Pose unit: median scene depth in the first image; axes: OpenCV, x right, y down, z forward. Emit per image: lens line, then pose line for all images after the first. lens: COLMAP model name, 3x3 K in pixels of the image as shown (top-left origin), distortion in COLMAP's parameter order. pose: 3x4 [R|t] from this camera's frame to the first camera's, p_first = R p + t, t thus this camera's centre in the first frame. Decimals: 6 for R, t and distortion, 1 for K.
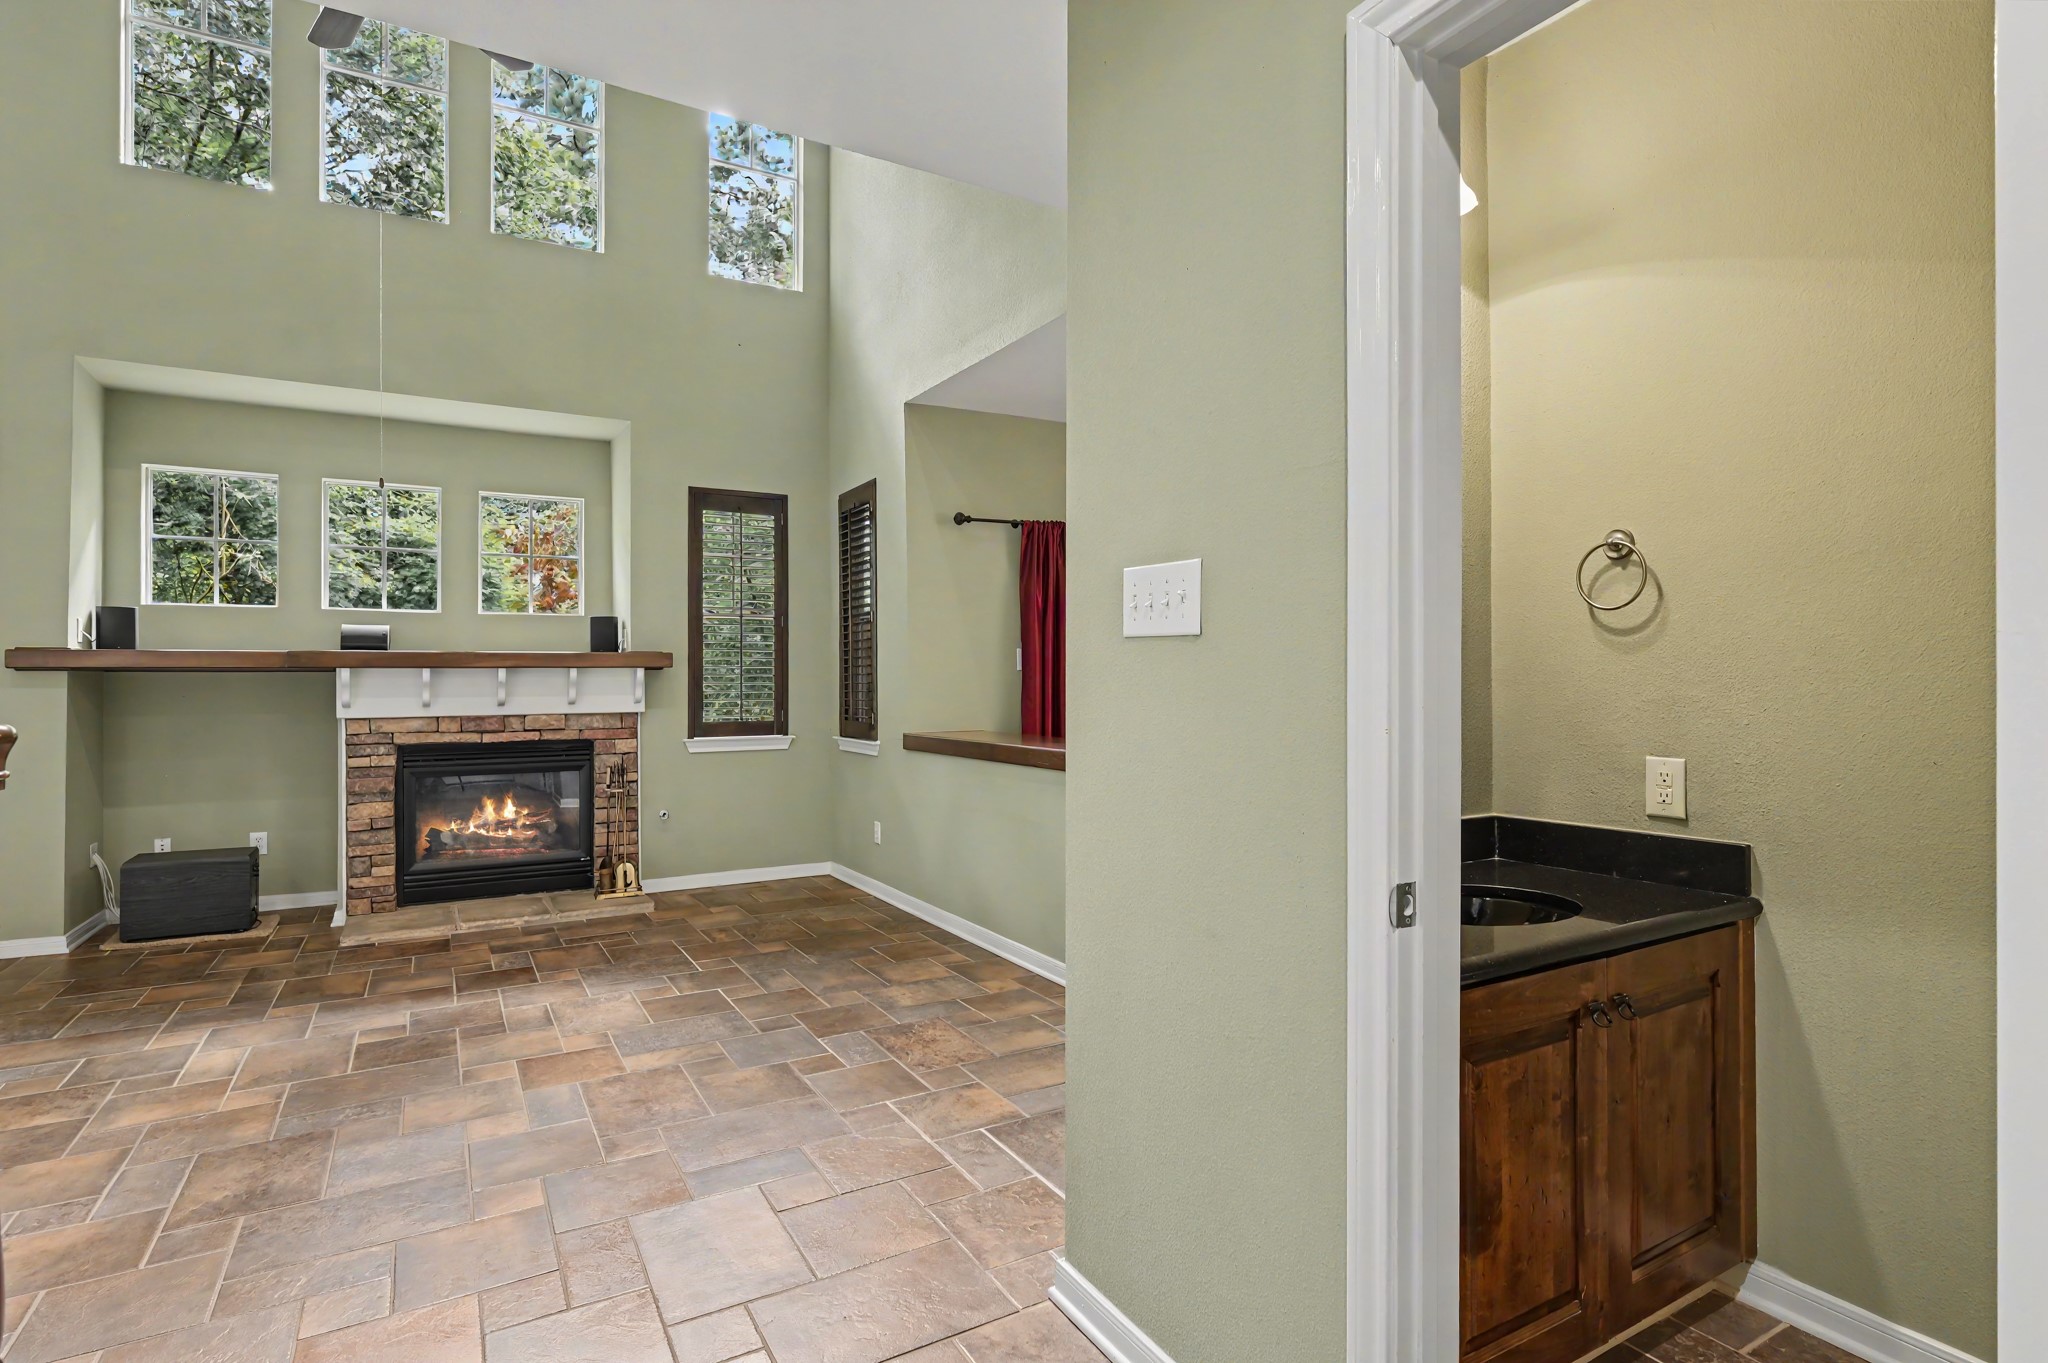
lens RADIAL K [[995.0, 0, 1009.3], [0, 995.0, 675.1], [0, 0, 1]] dist [-0.000714, -0.000519]
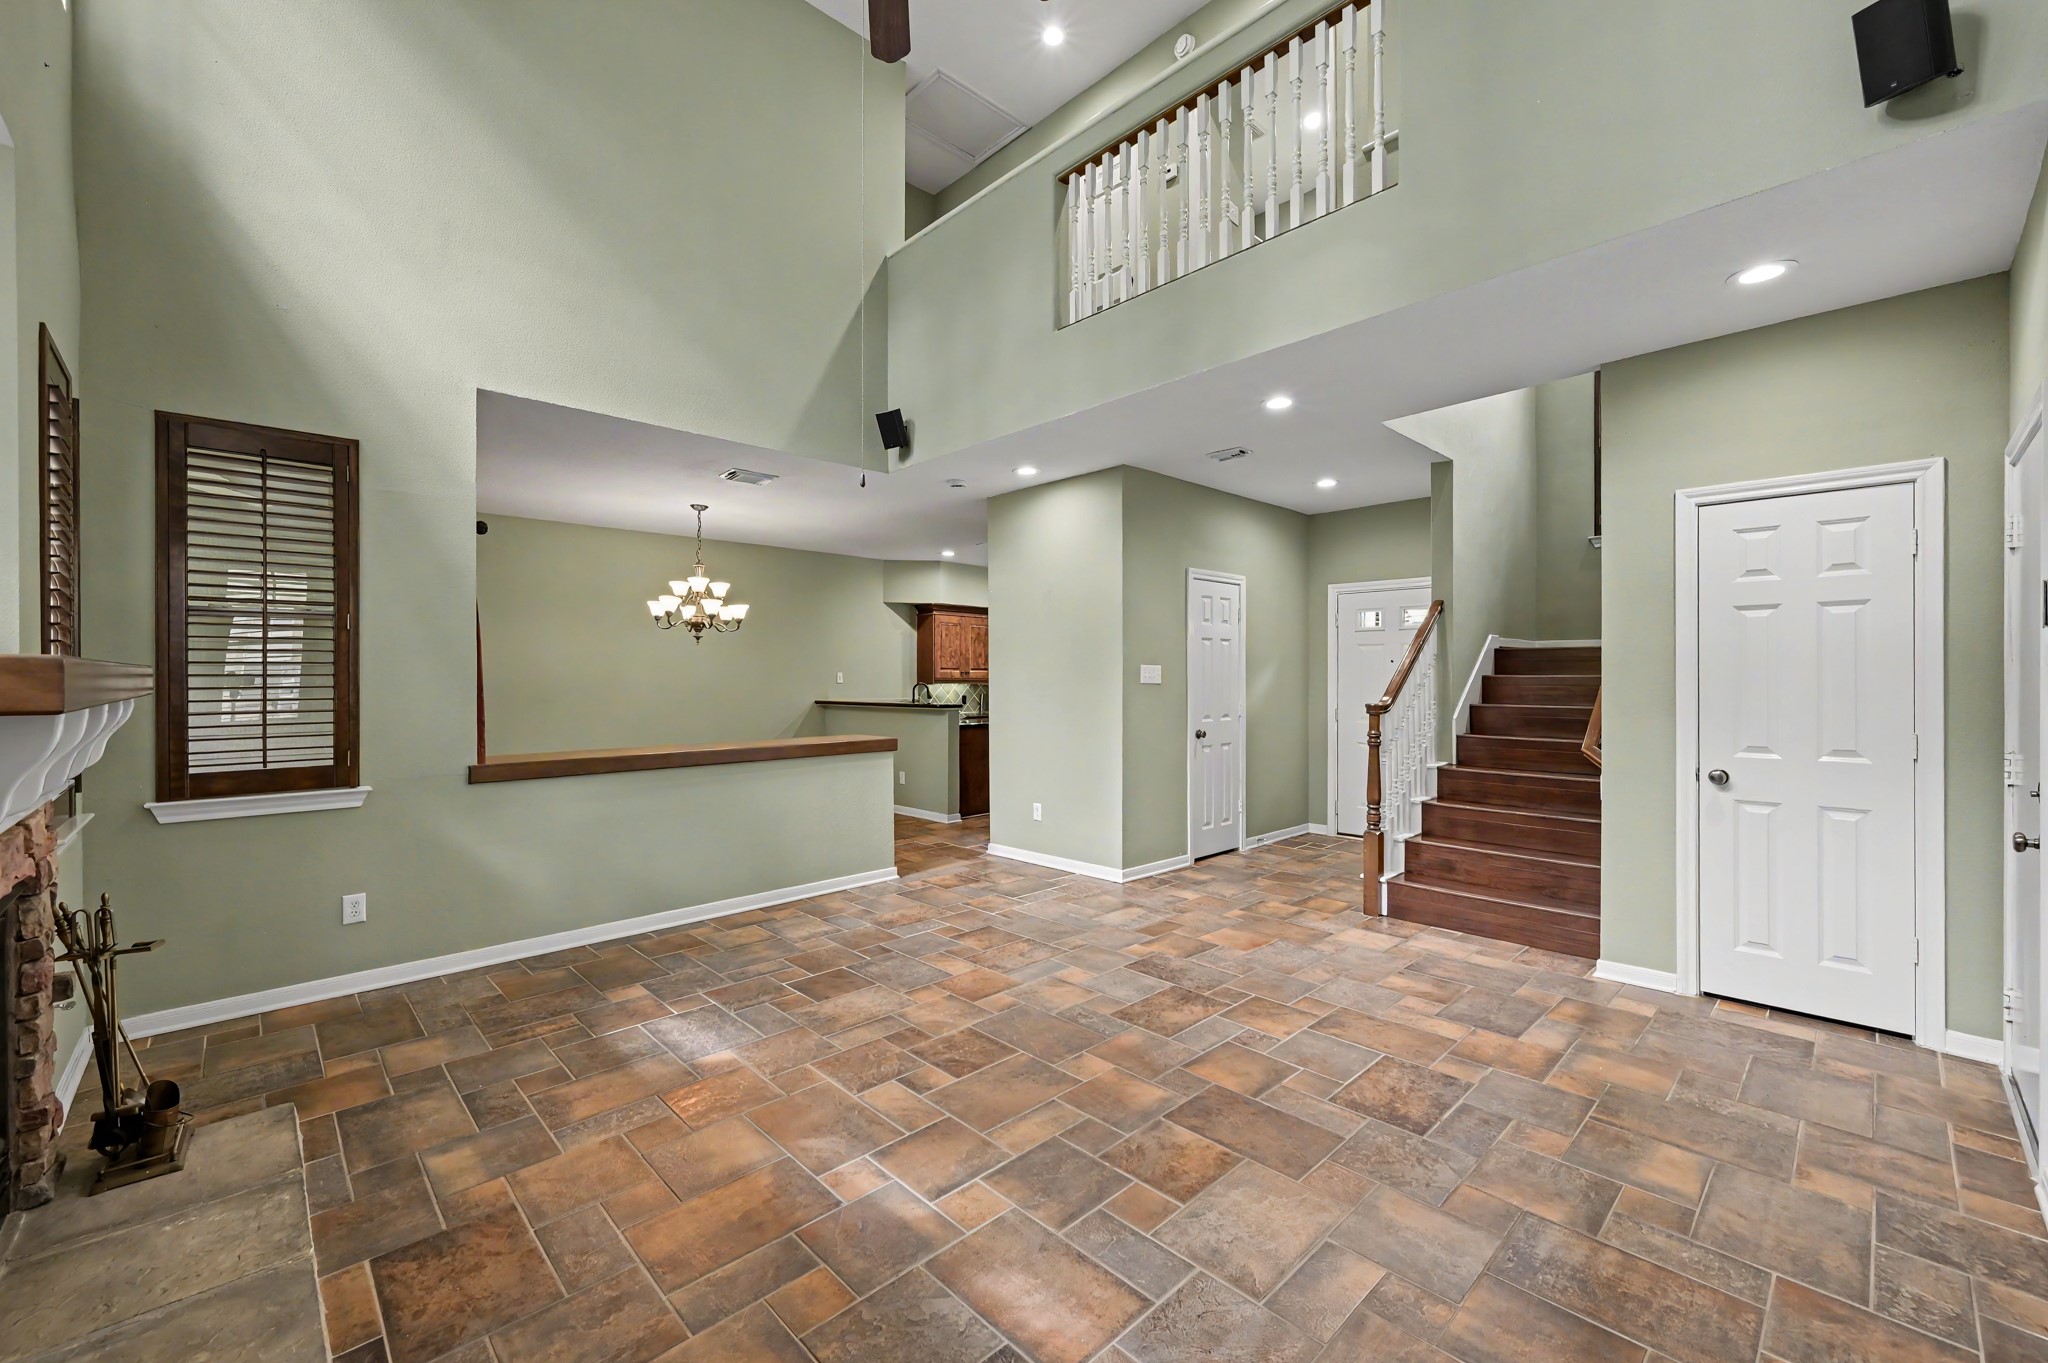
lens RADIAL K [[828.8, 0, 998.4], [0, 828.8, 677.3], [0, 0, 1]] dist [0.002125, 0.000977]
pose [[-0.203573, 0.004815, 0.979048, -0.960948], [-0.000433, 0.999987, -0.005008, -0.015771], [-0.979060, -0.001444, -0.203569, 0.736365]]
